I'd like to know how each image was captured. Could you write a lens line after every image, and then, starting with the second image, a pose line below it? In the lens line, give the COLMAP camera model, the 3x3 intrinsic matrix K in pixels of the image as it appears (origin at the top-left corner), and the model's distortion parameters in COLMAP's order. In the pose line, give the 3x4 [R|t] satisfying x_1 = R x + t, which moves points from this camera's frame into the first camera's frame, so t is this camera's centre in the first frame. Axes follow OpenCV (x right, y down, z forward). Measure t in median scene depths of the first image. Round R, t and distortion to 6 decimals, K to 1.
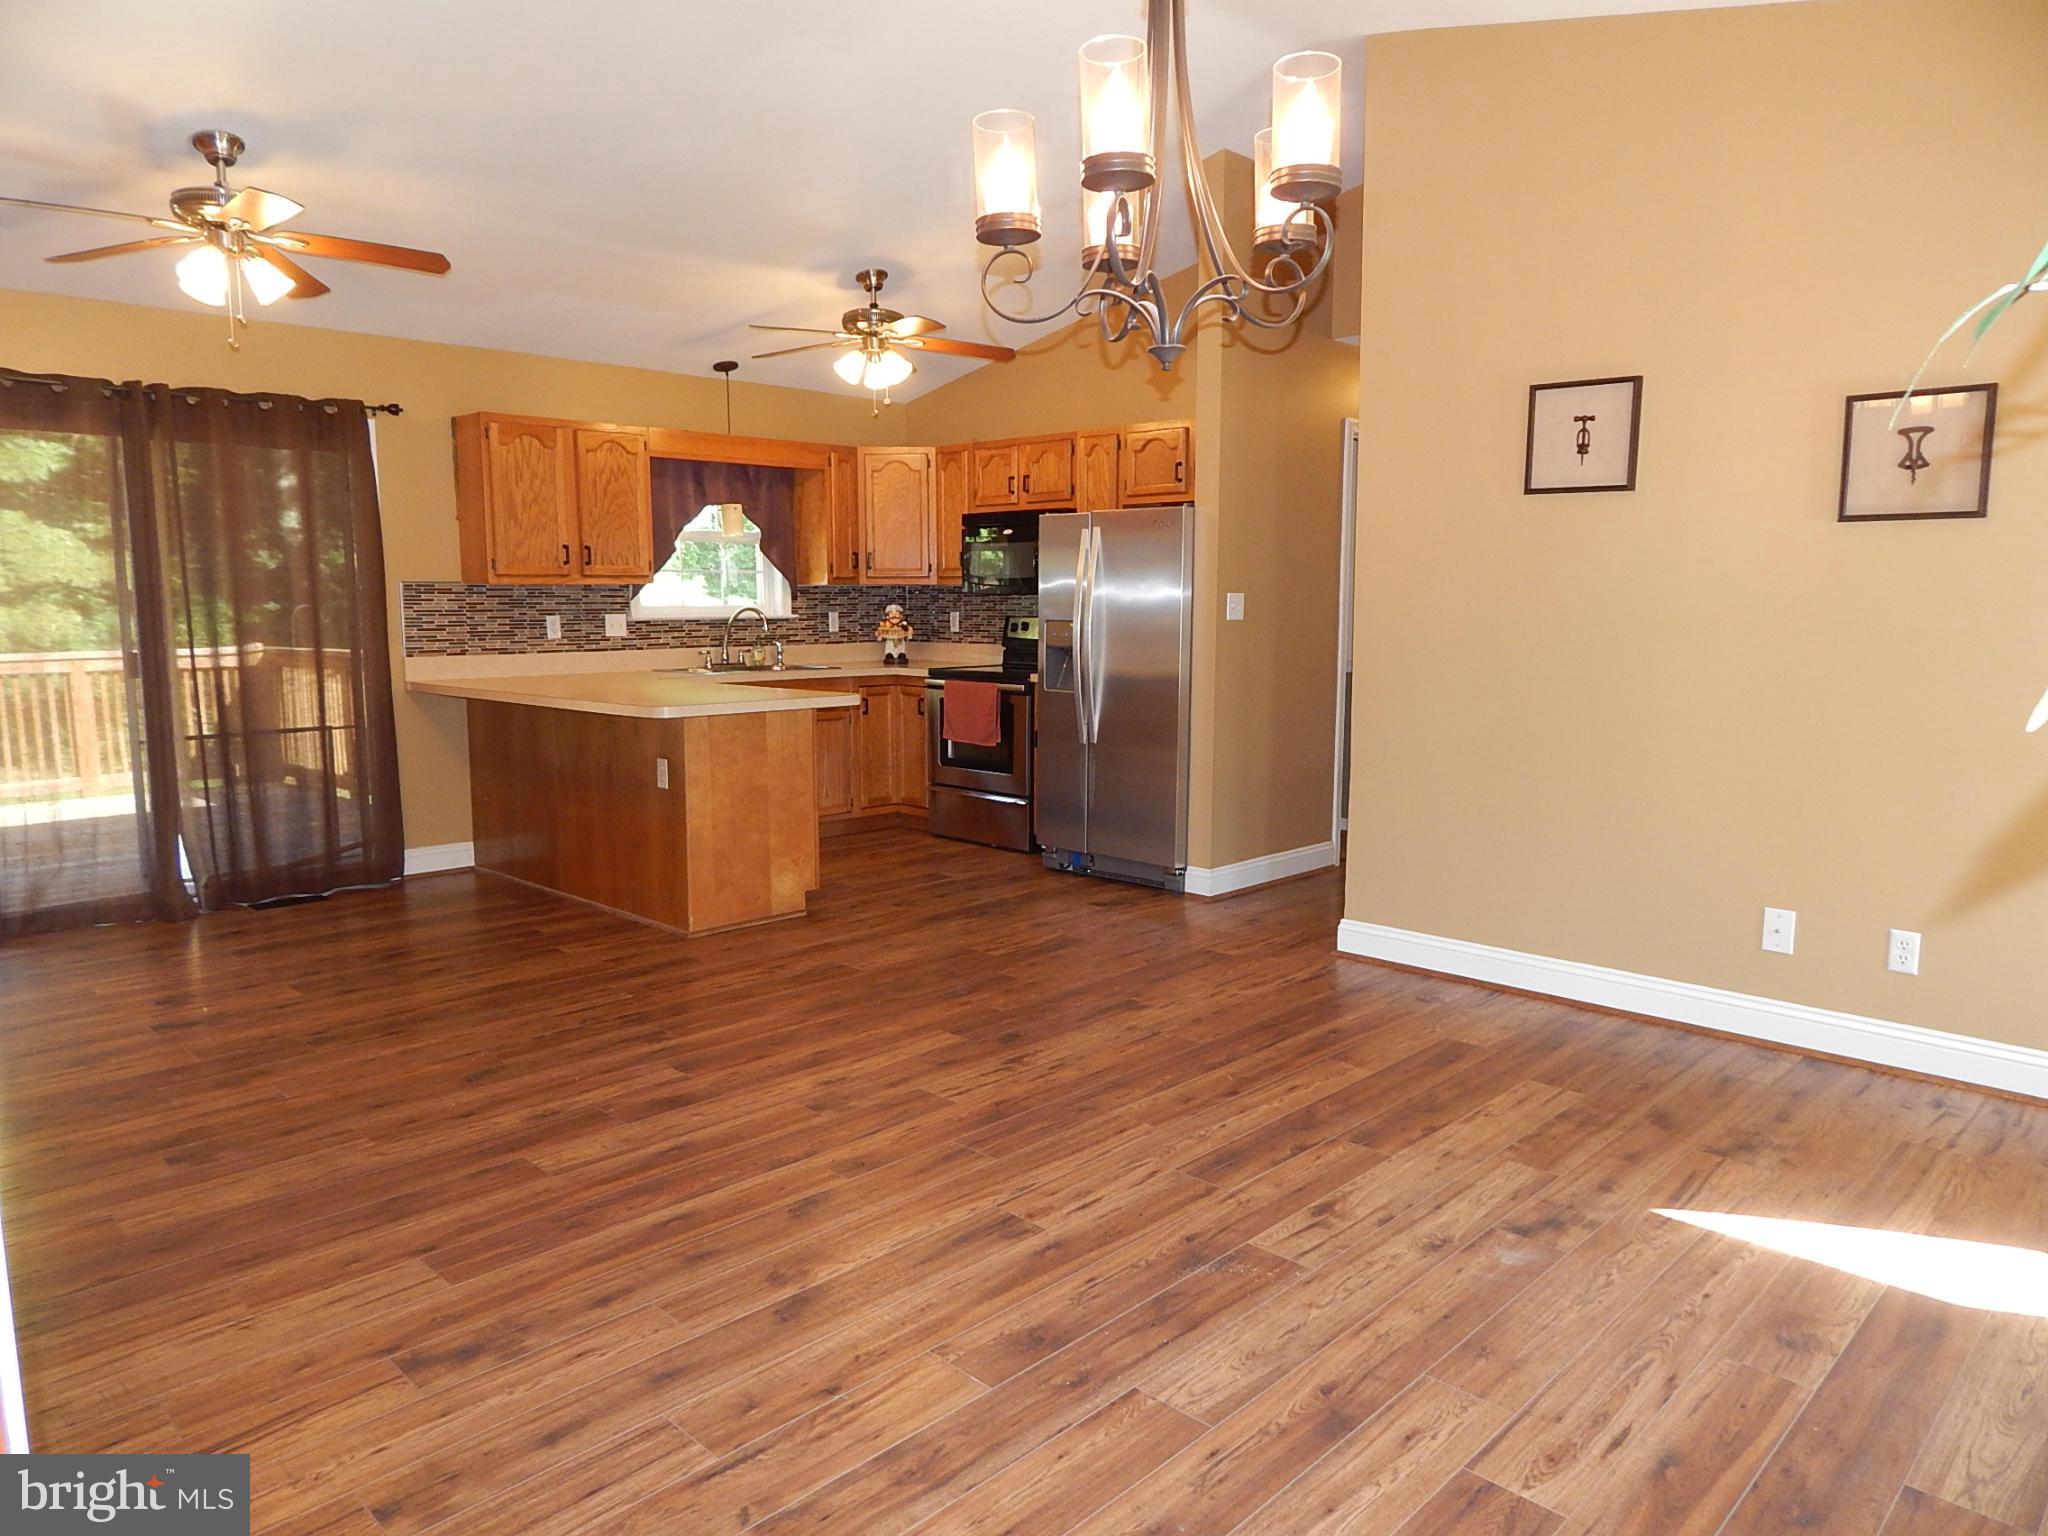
lens RADIAL K [[1380.8, 0, 1020.0], [0, 1380.8, 759.5], [0, 0, 1]] dist [-0.014628, -0.001339]
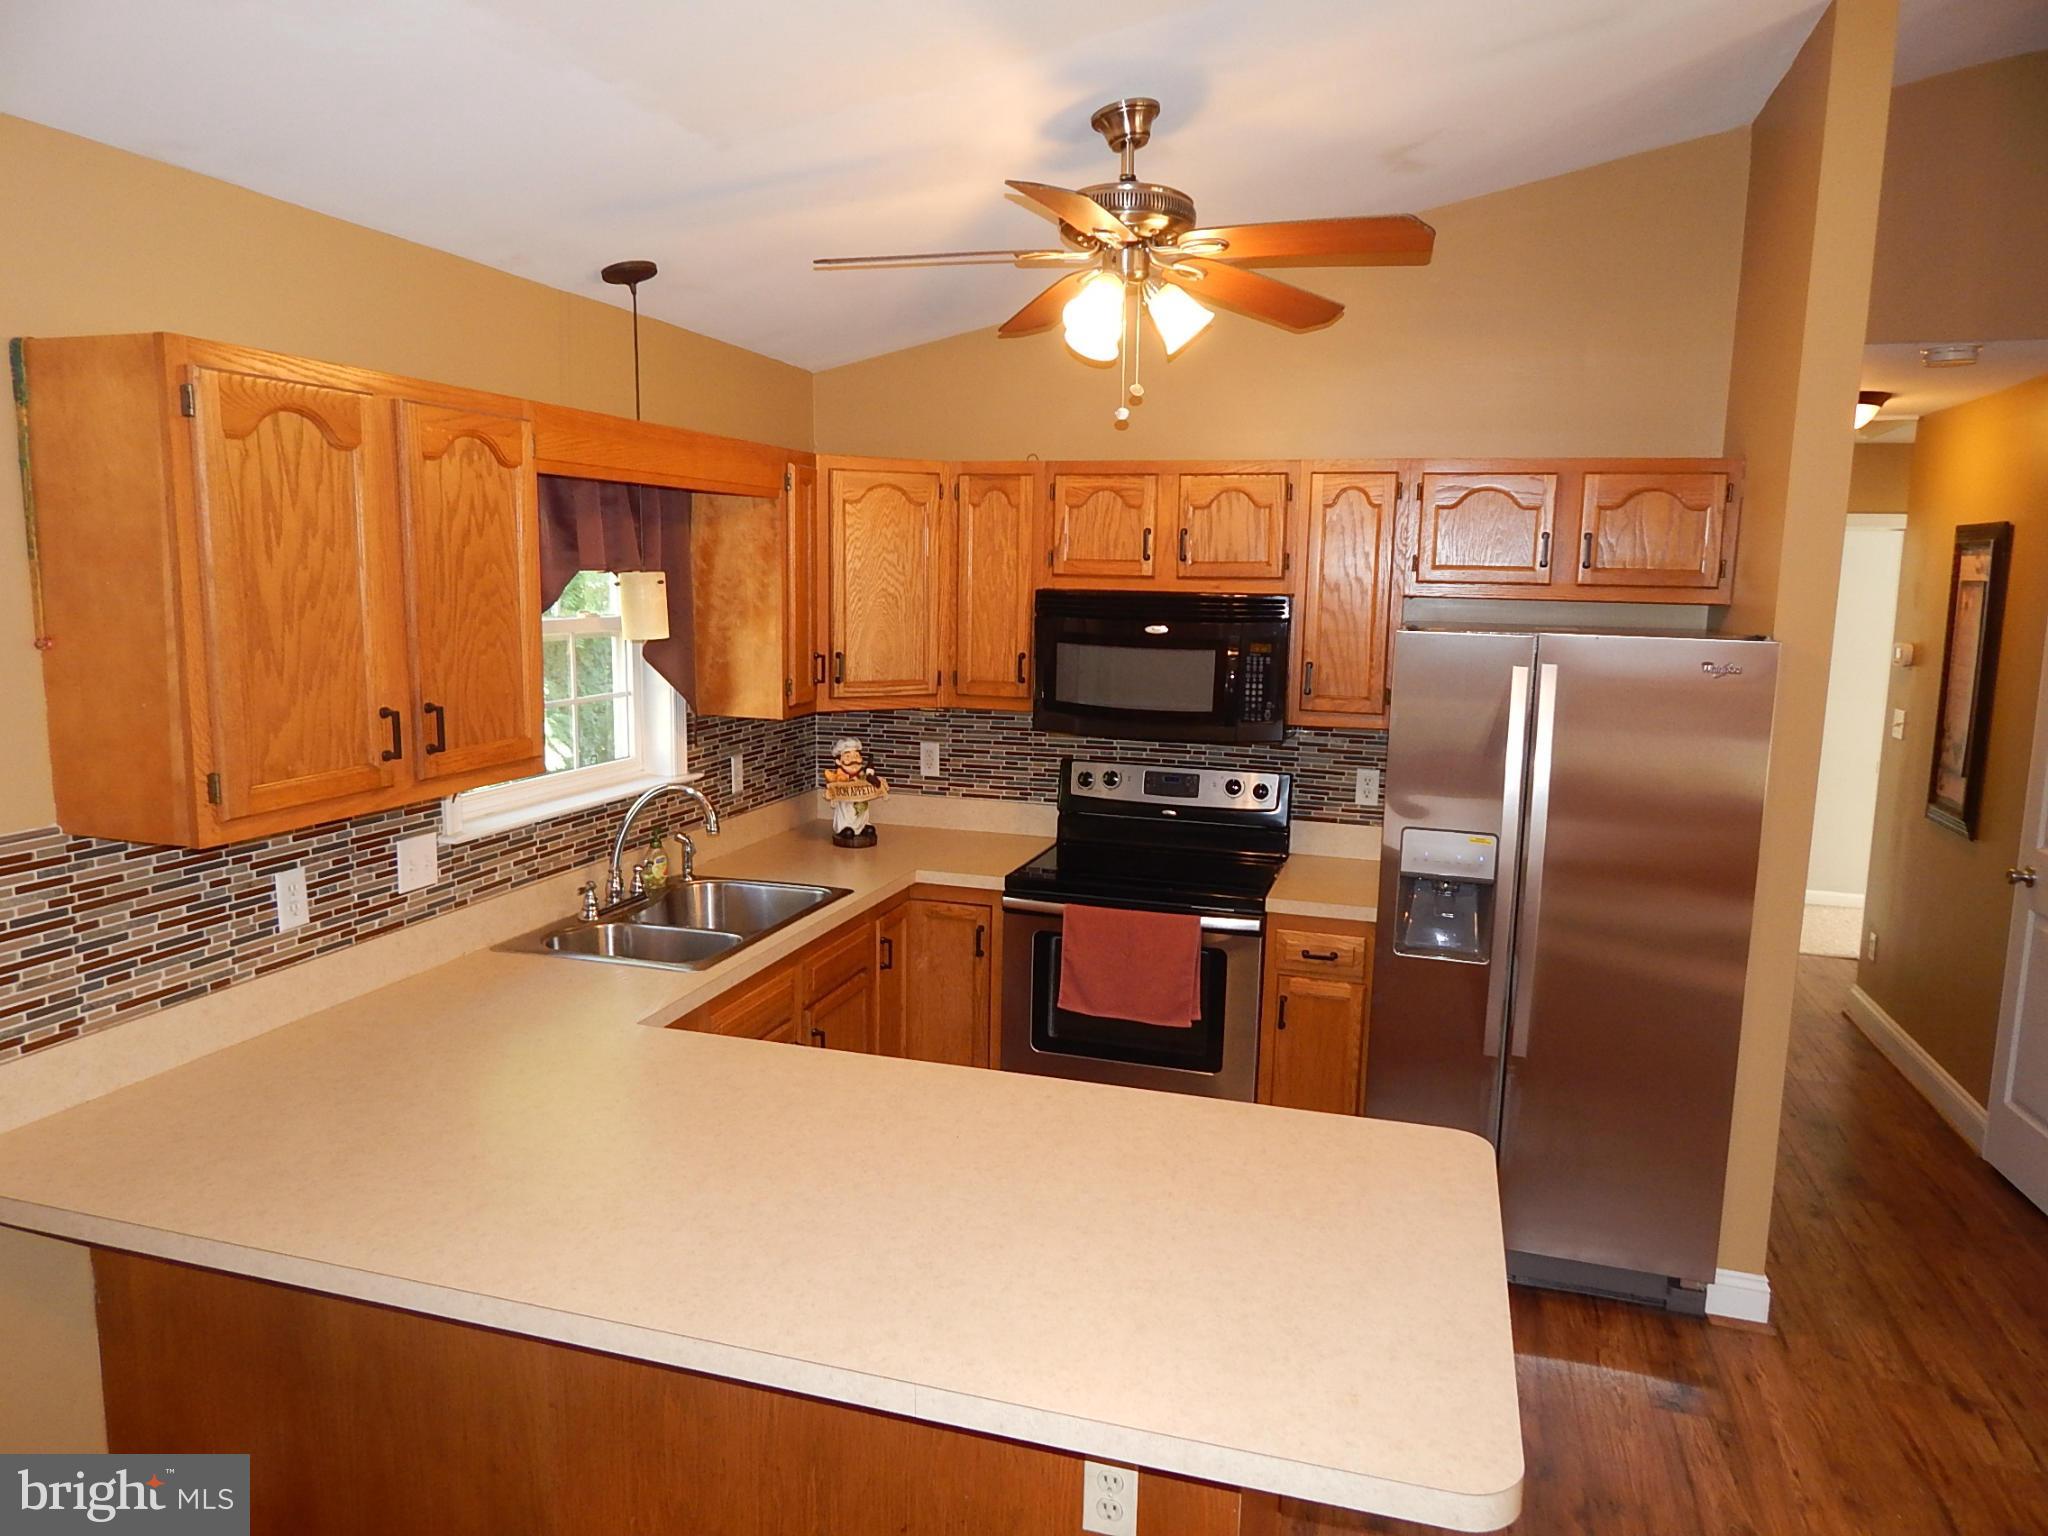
lens RADIAL K [[1380.8, 0, 1054.3], [0, 1380.8, 750.3], [0, 0, 1]] dist [-0.014628, -0.001339]
pose [[0.885127, -0.044210, 0.463245, -0.323813], [0.037067, 0.999012, 0.024516, -0.138833], [-0.463872, -0.004529, 0.885891, 0.553555]]
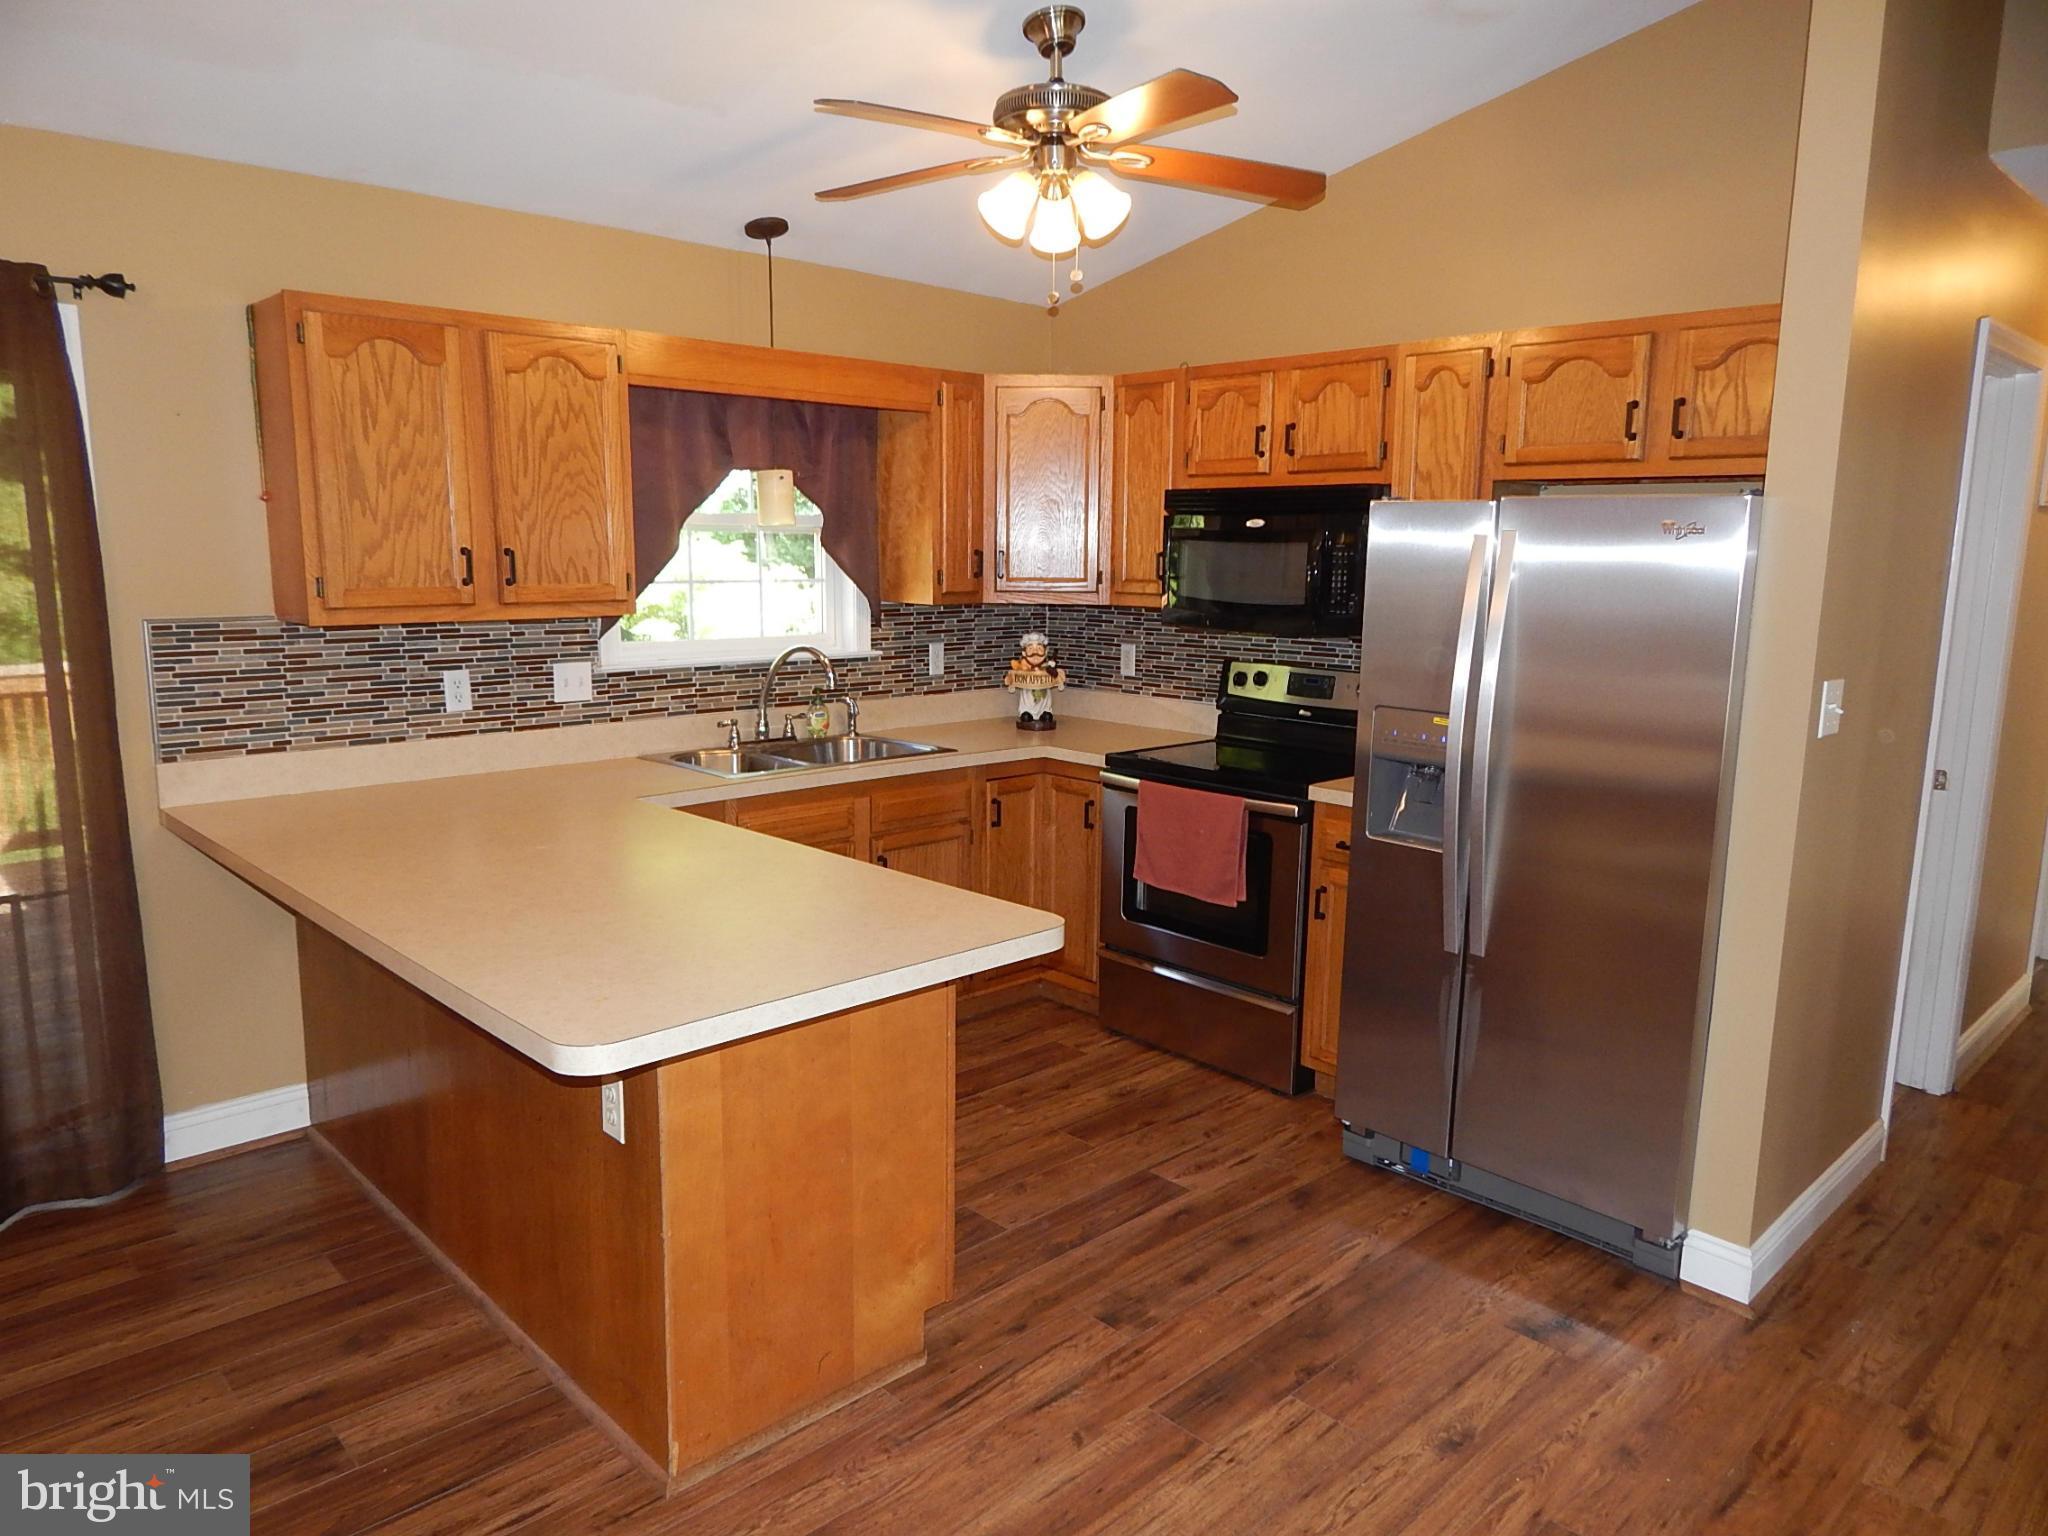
lens RADIAL K [[1380.8, 0, 1008.5], [0, 1380.8, 769.8], [0, 0, 1]] dist [-0.014628, -0.001339]
pose [[0.999149, 0.016309, -0.037894, -0.092472], [-0.014728, 0.999024, 0.041642, -0.090143], [0.038536, -0.041048, 0.998414, 0.446046]]
